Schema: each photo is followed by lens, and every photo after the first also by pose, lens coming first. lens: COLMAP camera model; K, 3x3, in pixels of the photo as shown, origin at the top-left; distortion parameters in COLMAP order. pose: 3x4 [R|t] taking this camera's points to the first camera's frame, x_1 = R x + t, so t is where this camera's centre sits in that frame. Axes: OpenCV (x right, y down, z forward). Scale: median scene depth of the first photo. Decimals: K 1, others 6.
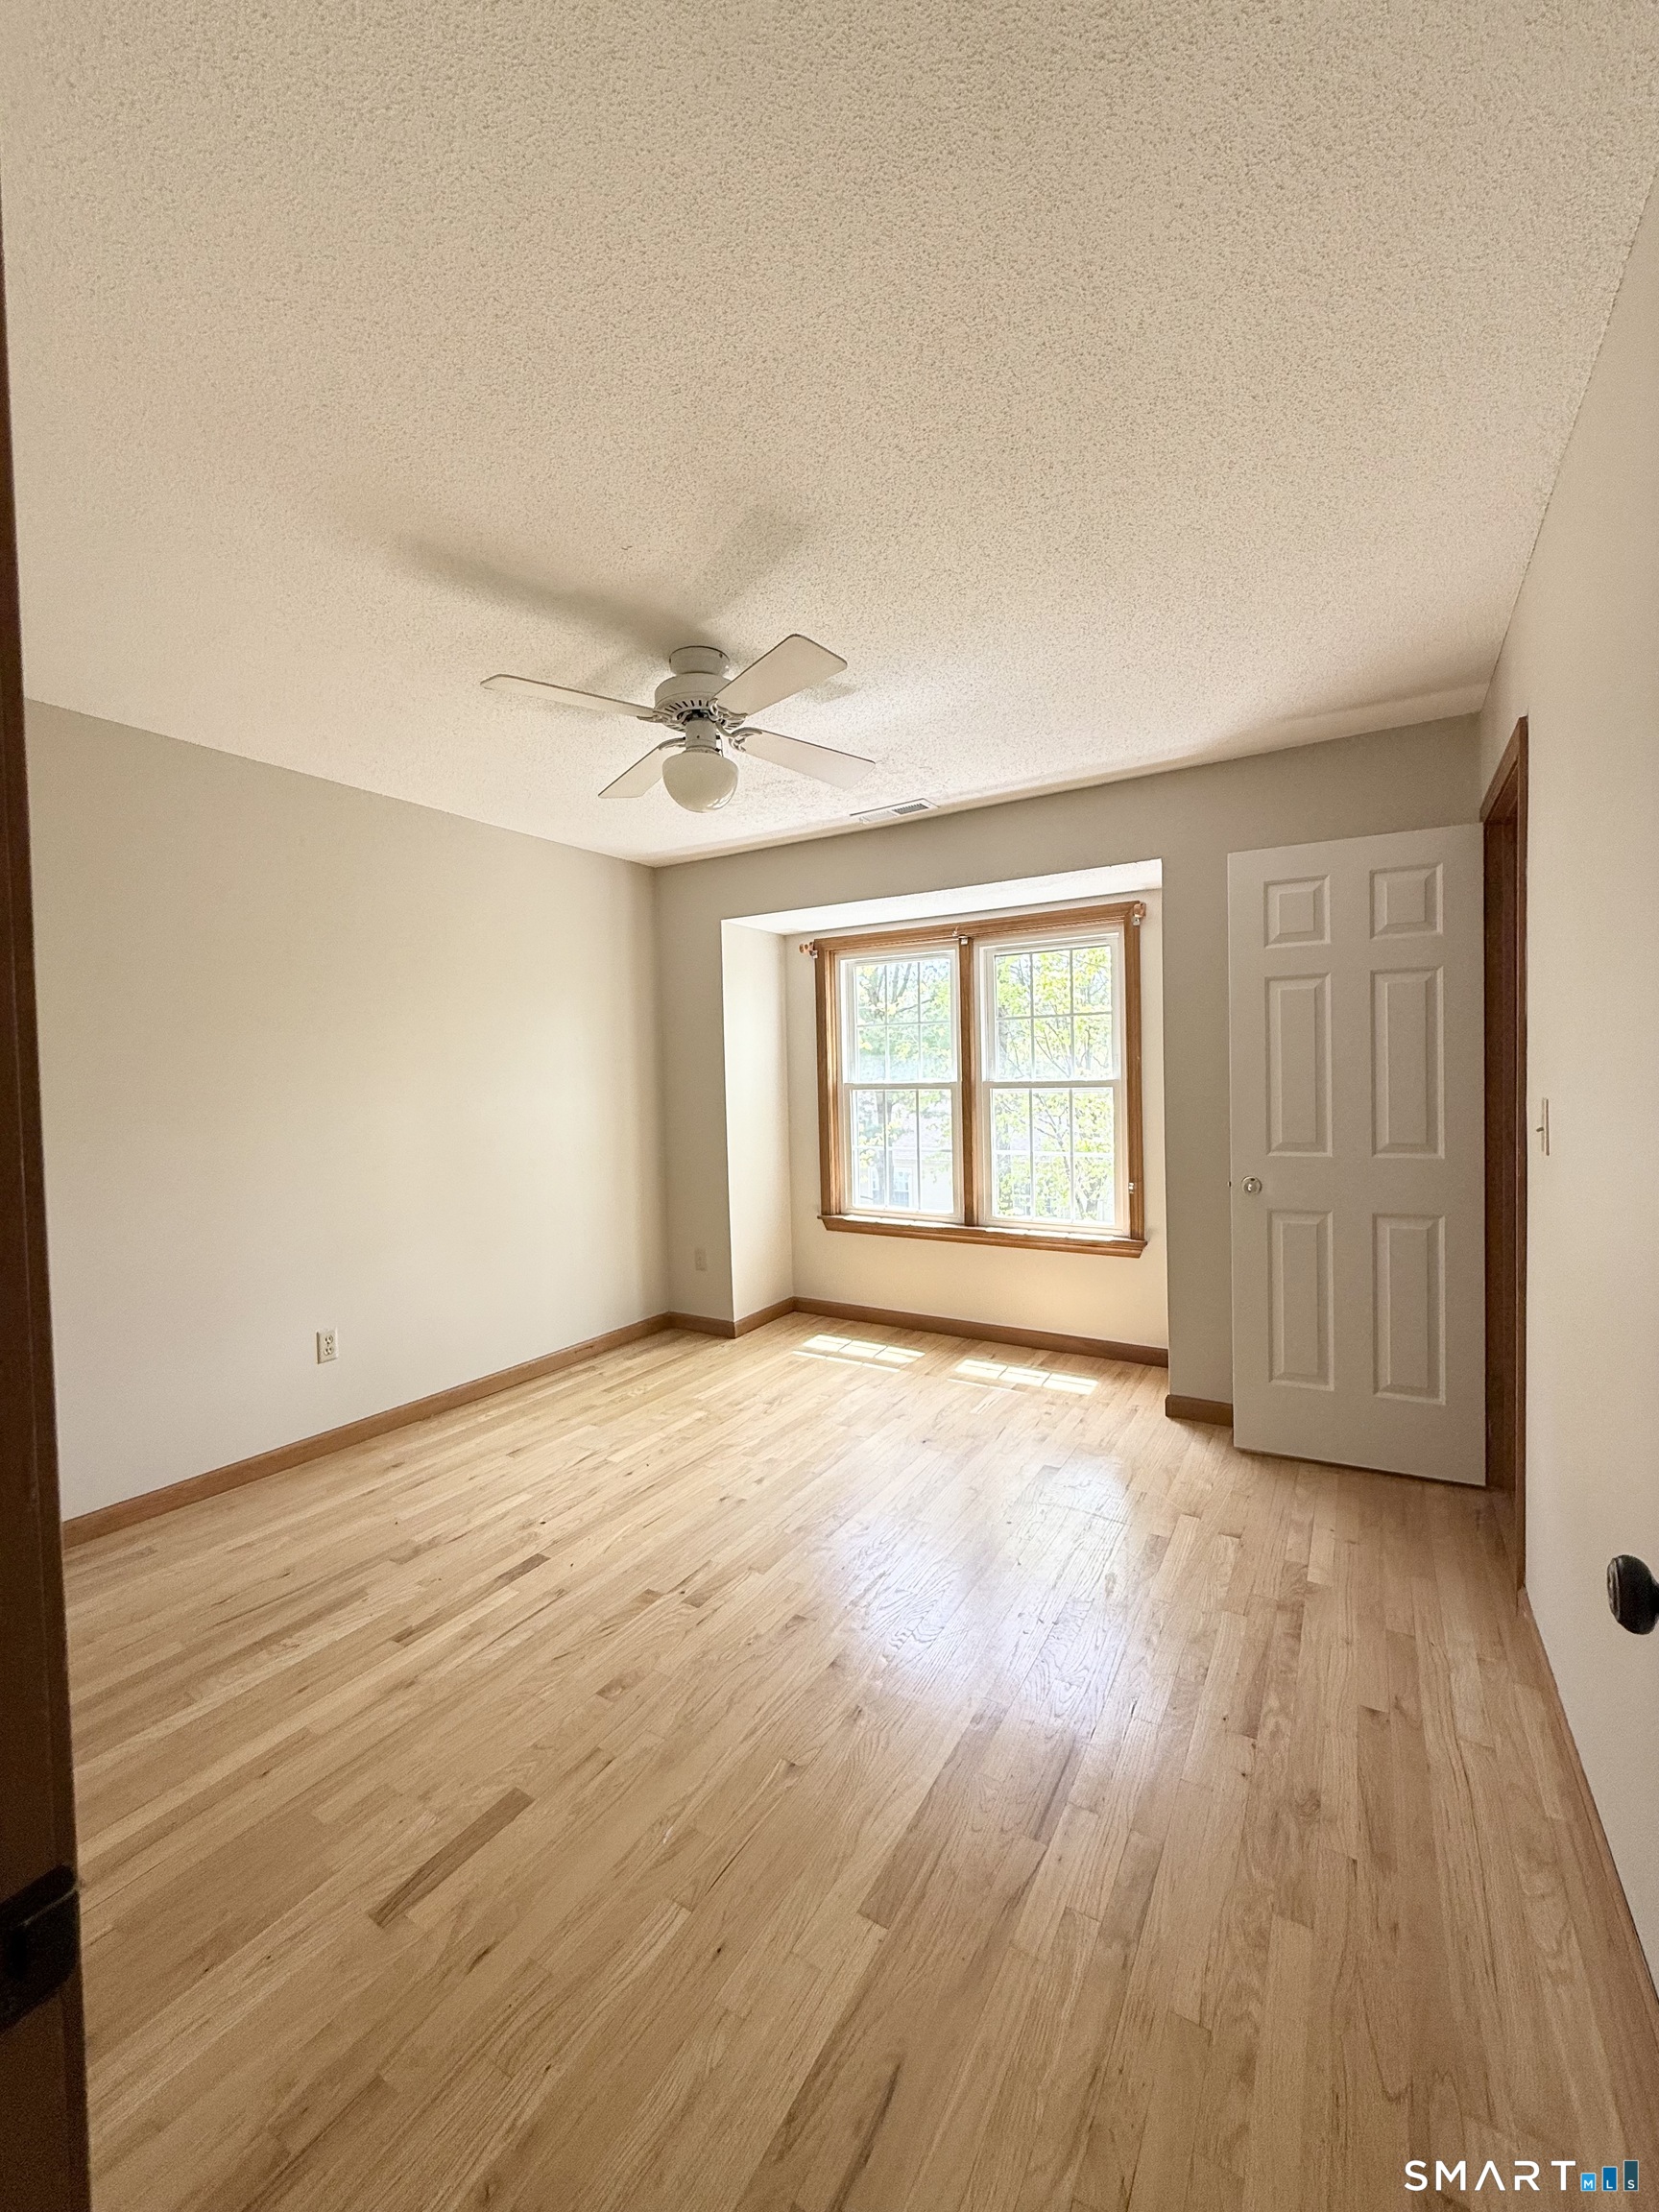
lens RADIAL K [[882.7, 0, 827.5], [0, 882.7, 1098.0], [0, 0, 1]] dist [-0.000891, 0.001001]
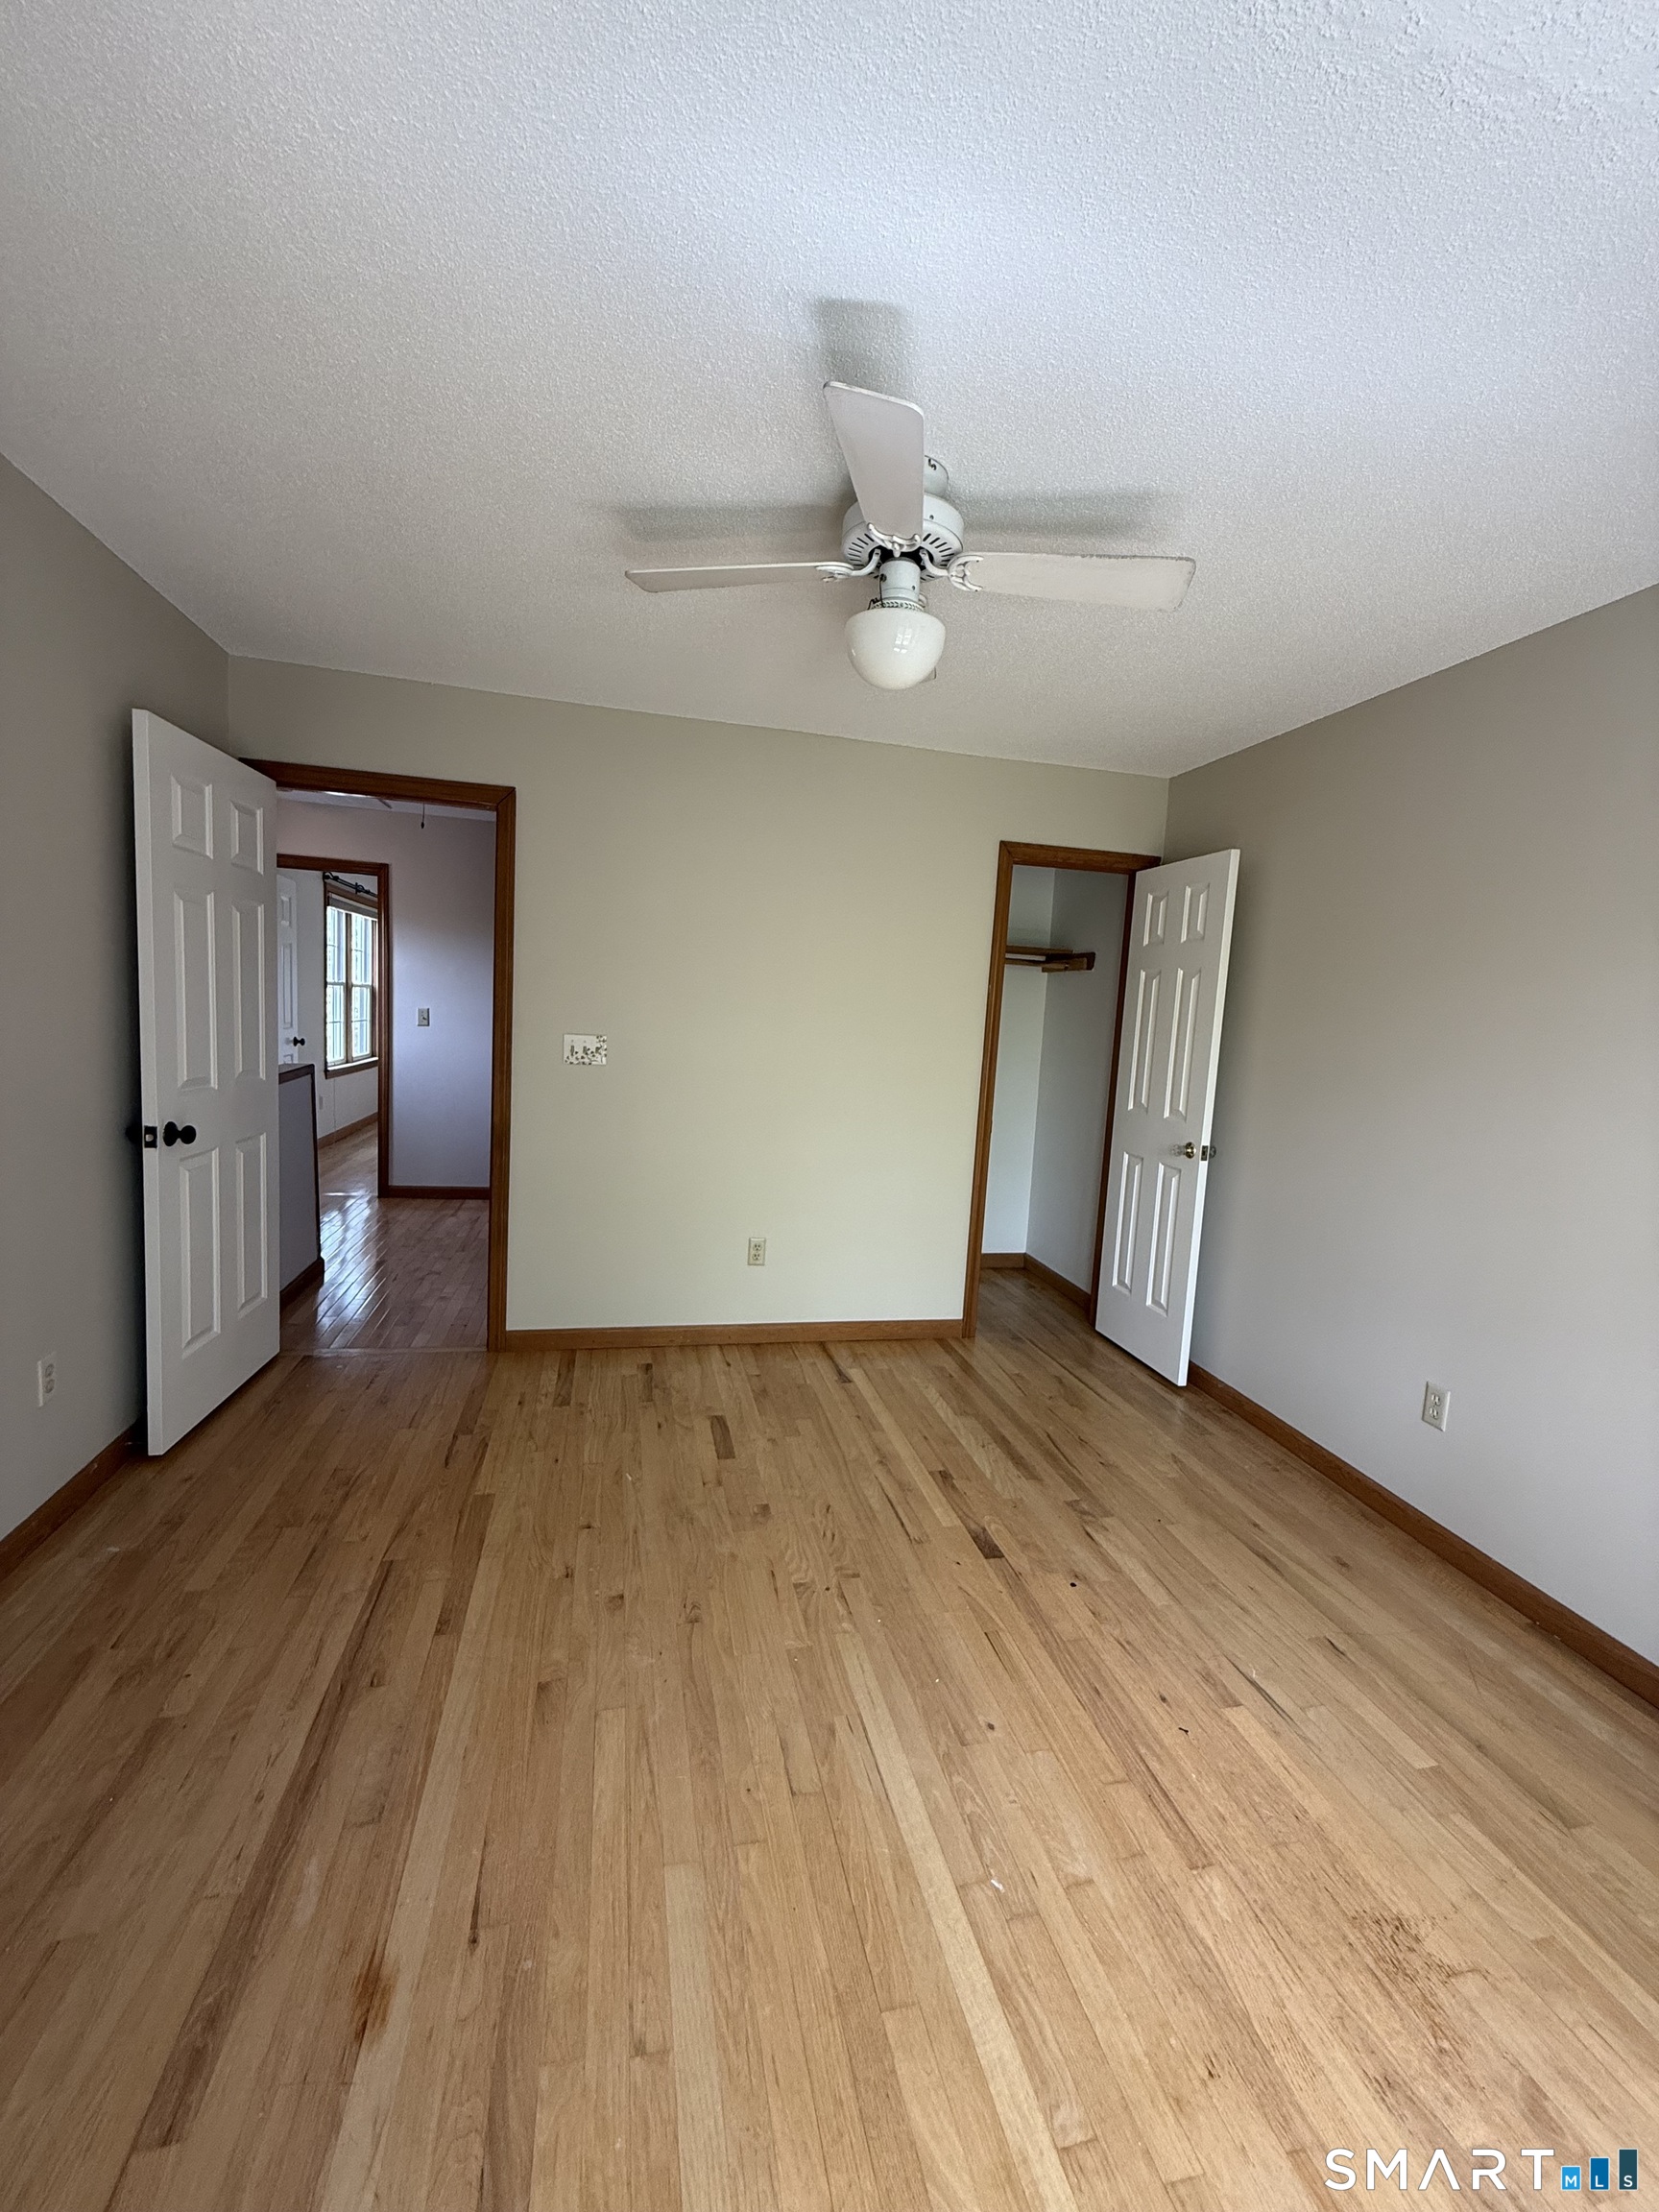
lens RADIAL K [[882.7, 0, 830.4], [0, 882.7, 1095.5], [0, 0, 1]] dist [-0.000891, 0.001001]
pose [[-0.709783, 0.047863, -0.702793, 0.433266], [-0.061923, 0.989587, 0.129933, -0.068963], [0.701694, 0.135744, -0.699428, 1.487459]]
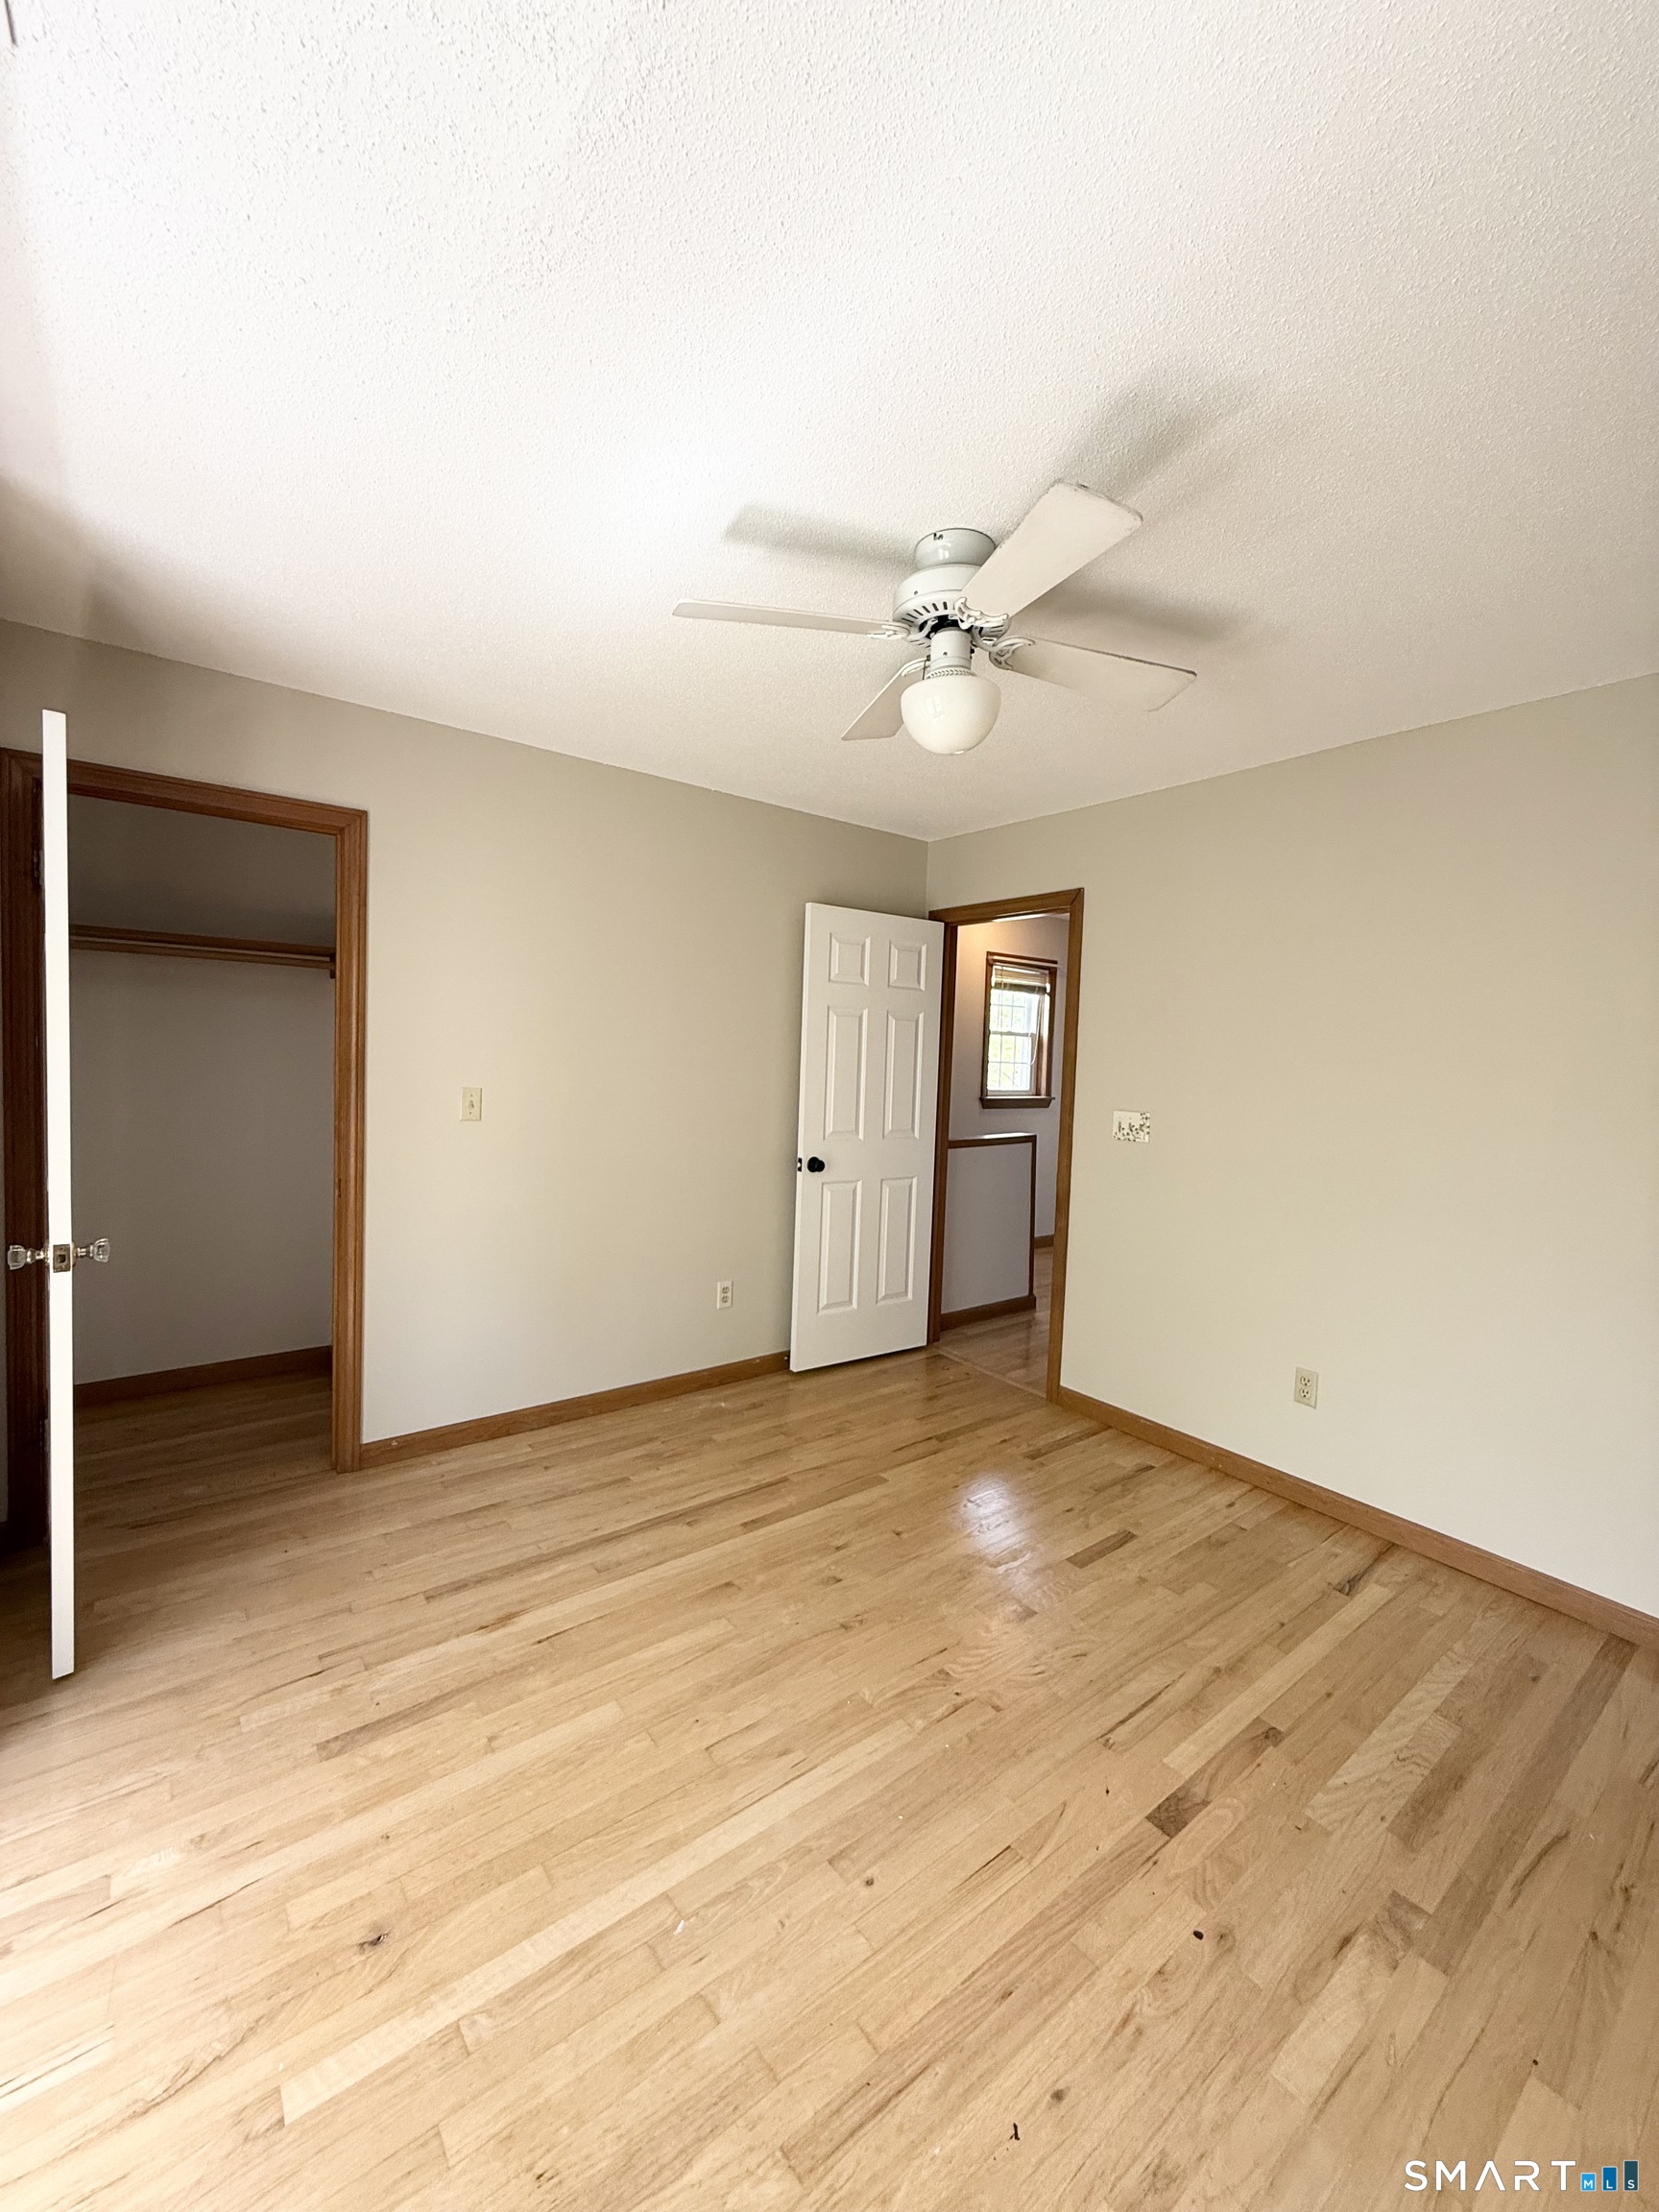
lens RADIAL K [[882.7, 0, 833.2], [0, 882.7, 1095.5], [0, 0, 1]] dist [-0.000891, 0.001001]
pose [[-0.936958, -0.029856, 0.348163, -0.313983], [-0.007028, 0.997752, 0.066645, -0.074958], [-0.349370, 0.059997, -0.935062, 1.707679]]
